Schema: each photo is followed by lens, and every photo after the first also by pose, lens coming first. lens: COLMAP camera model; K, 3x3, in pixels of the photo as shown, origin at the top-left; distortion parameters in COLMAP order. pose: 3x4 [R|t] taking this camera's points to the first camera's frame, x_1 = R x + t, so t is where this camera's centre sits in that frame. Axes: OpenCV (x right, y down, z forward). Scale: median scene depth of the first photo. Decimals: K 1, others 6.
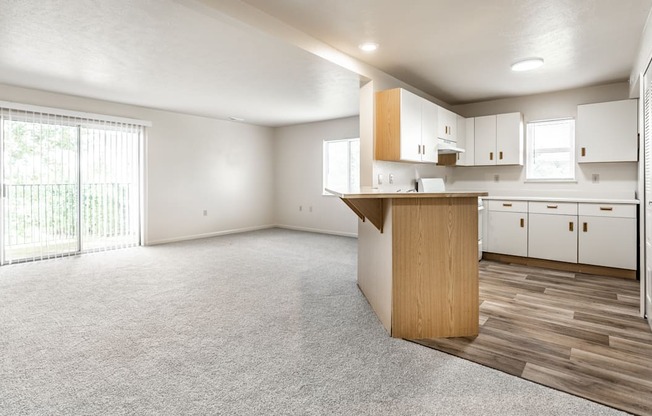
lens RADIAL K [[333.0, 0, 341.6], [0, 333.0, 187.8], [0, 0, 1]] dist [-0.004841, 0.001554]
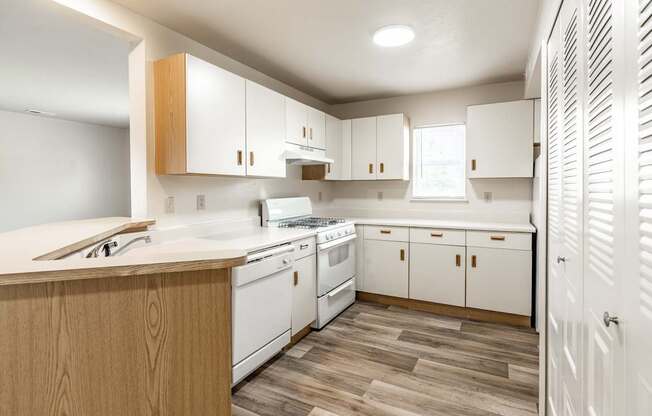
lens RADIAL K [[333.0, 0, 325.2], [0, 333.0, 202.7], [0, 0, 1]] dist [-0.004841, 0.001554]
pose [[0.984068, -0.005924, 0.177692, 0.223984], [0.003143, 0.999868, 0.015927, -0.029935], [-0.177763, -0.015115, 0.983957, 0.262972]]
